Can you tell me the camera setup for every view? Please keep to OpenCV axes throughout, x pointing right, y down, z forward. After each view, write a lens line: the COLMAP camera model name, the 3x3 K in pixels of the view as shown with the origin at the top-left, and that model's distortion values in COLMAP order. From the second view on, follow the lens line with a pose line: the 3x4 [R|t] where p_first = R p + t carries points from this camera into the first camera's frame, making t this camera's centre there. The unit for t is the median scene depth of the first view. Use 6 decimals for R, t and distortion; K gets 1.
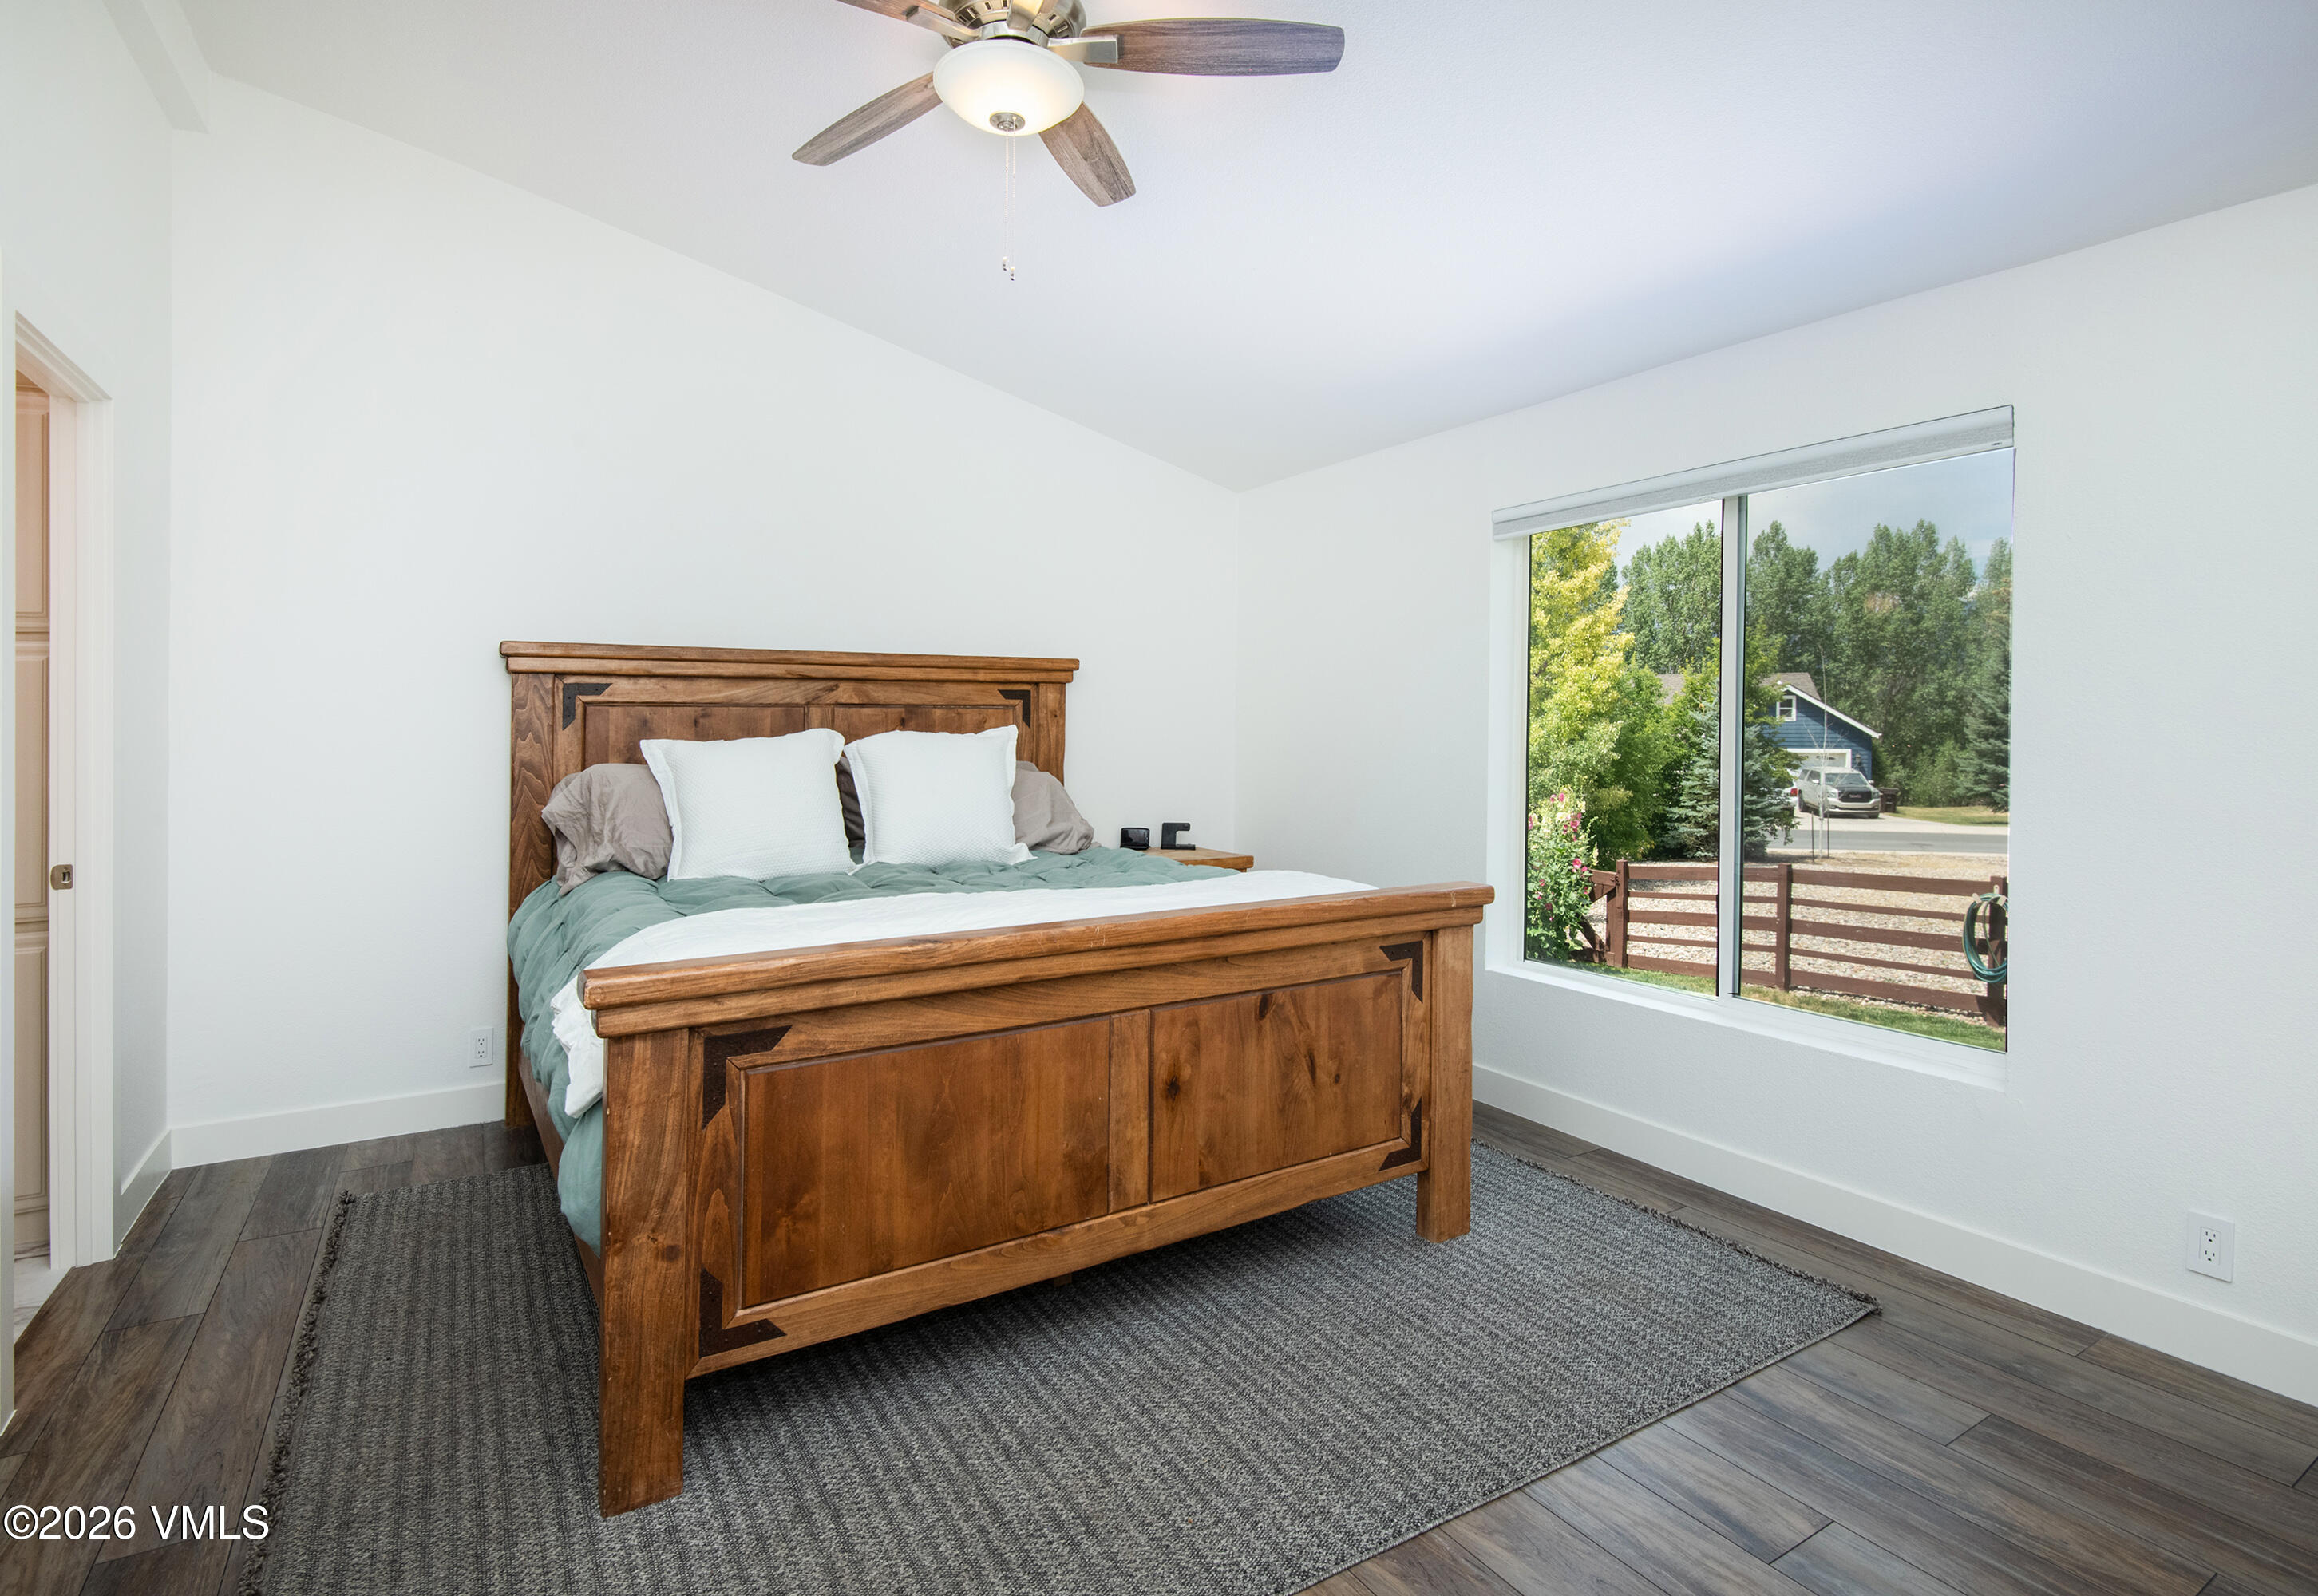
lens RADIAL K [[1174.8, 0, 1155.9], [0, 1174.8, 739.3], [0, 0, 1]] dist [0.016589, -0.019274]
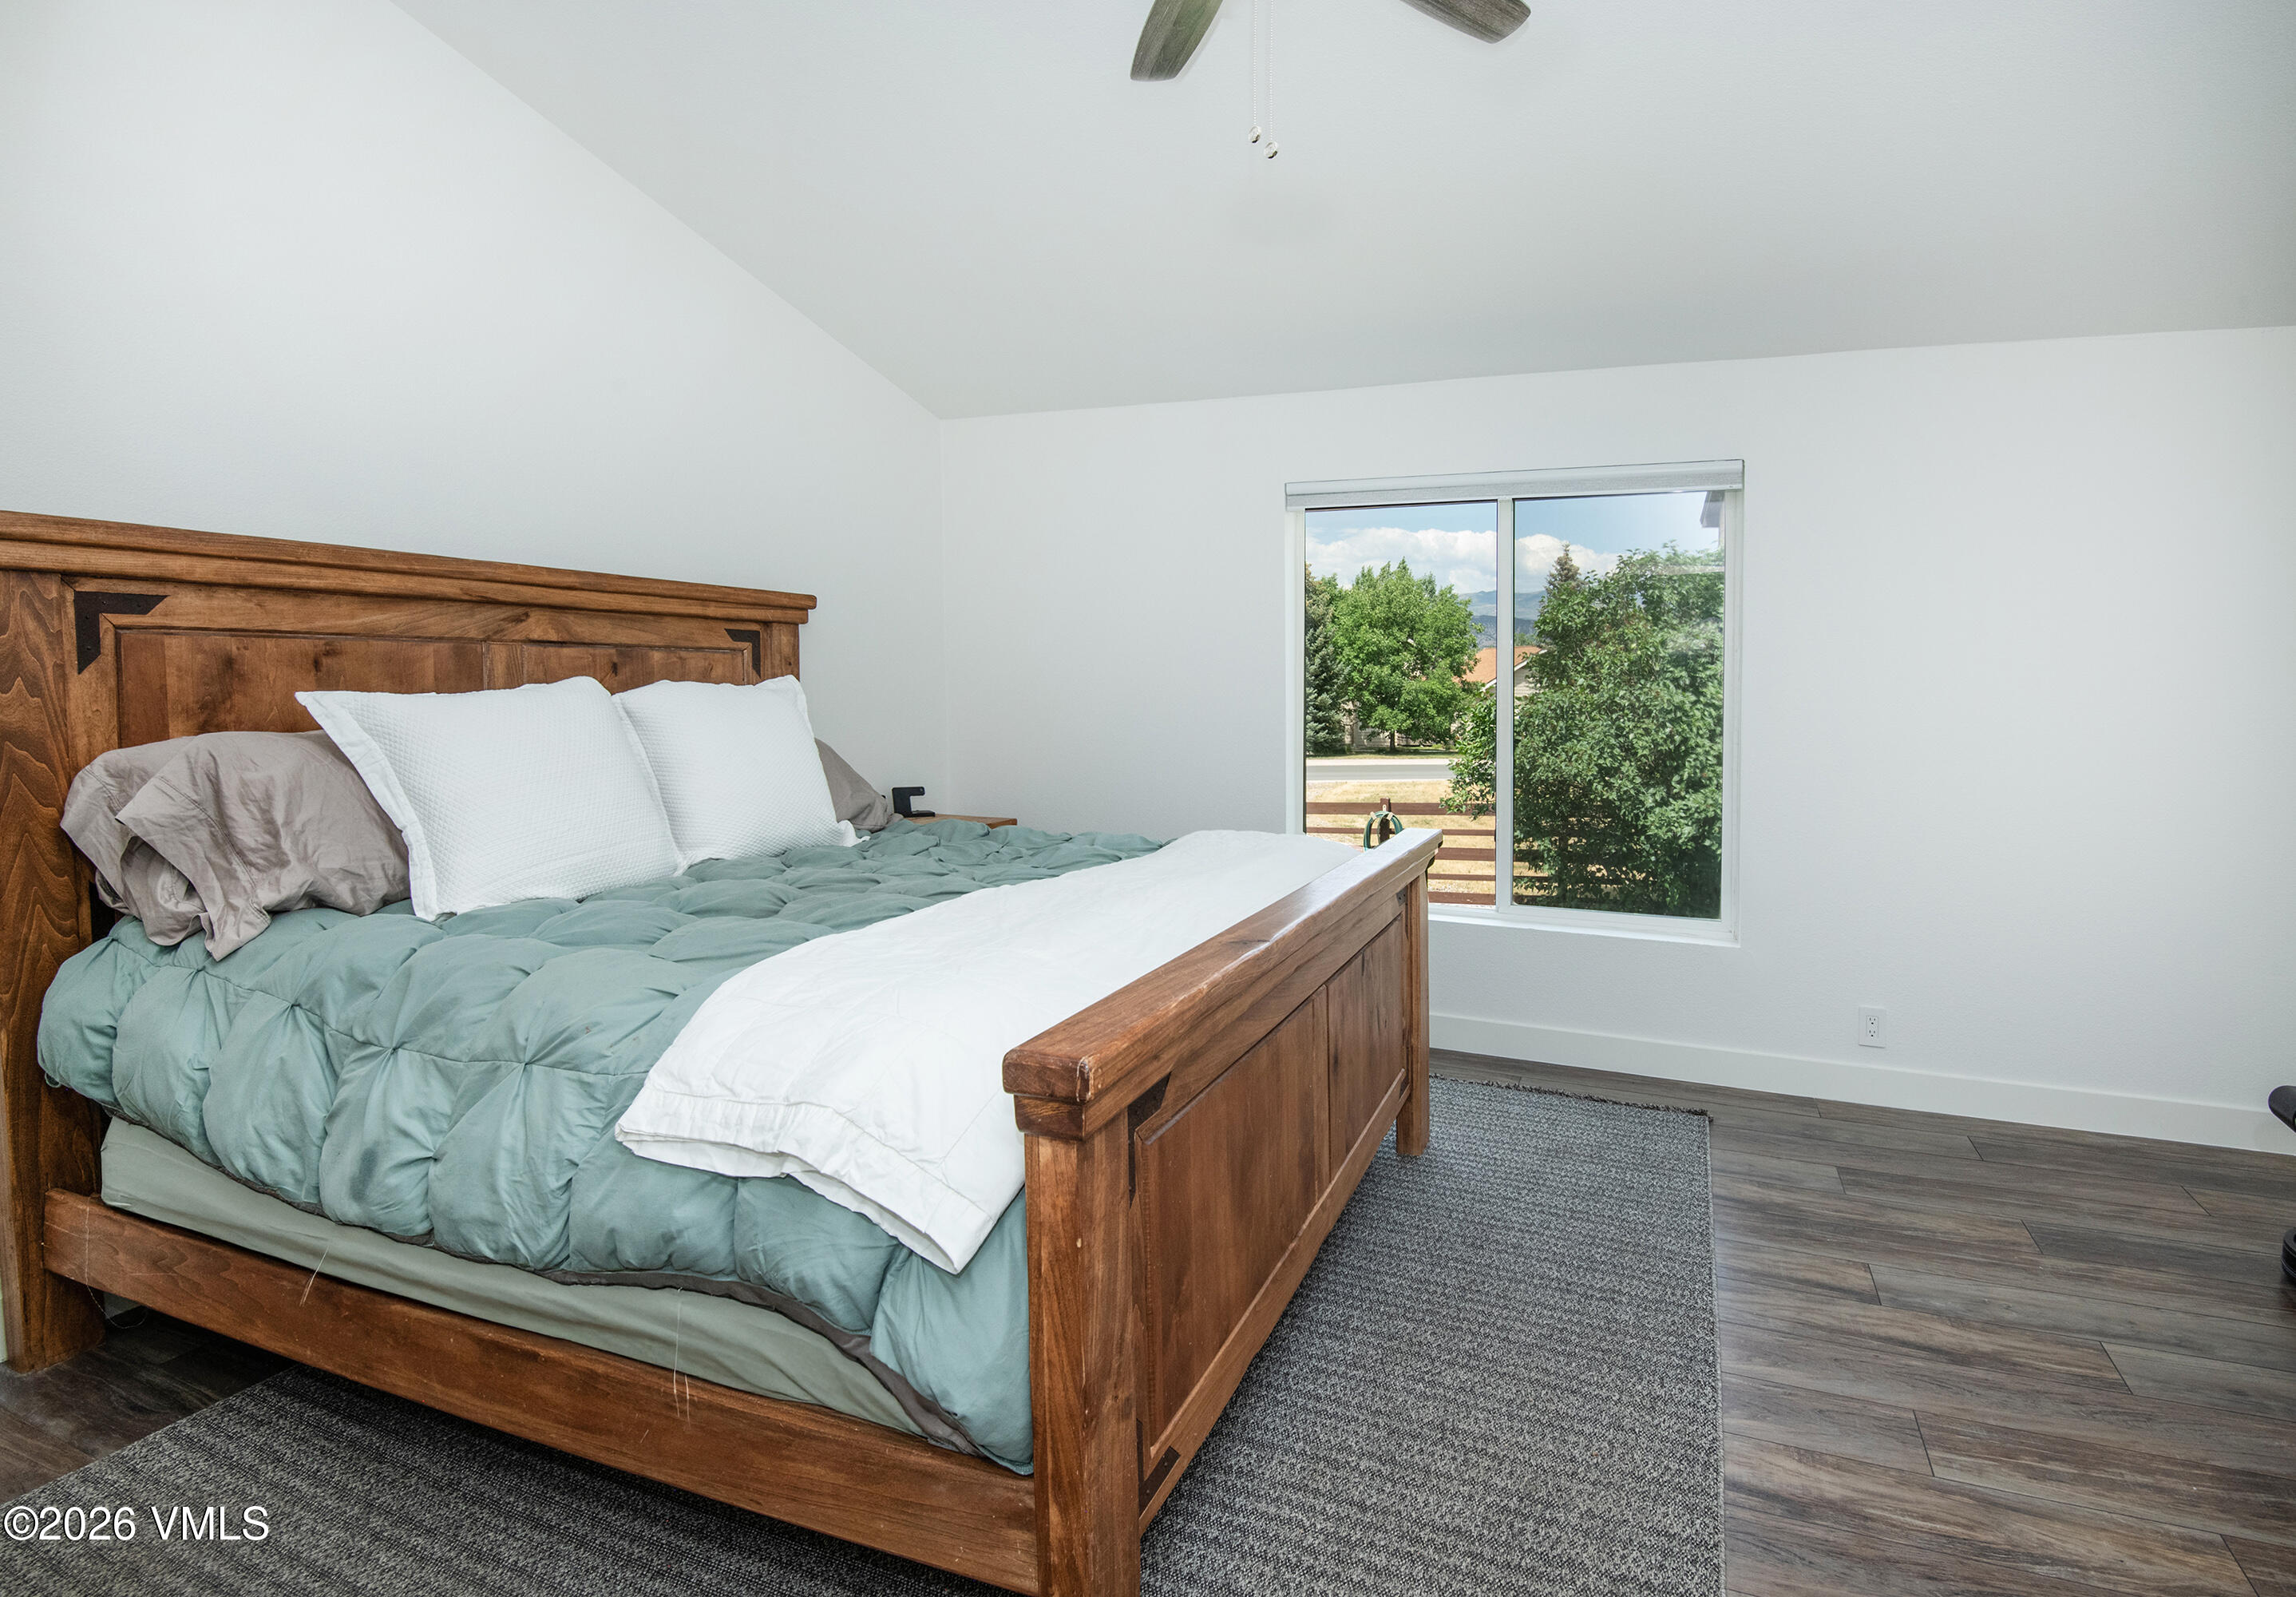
lens RADIAL K [[1131.0, 0, 1263.5], [0, 1131.0, 751.7], [0, 0, 1]] dist [0.016560, -0.019726]
pose [[0.773990, -0.026148, 0.632658, -0.510193], [-0.009508, 0.998554, 0.052903, -0.005589], [-0.633127, -0.046962, 0.772622, 0.273272]]
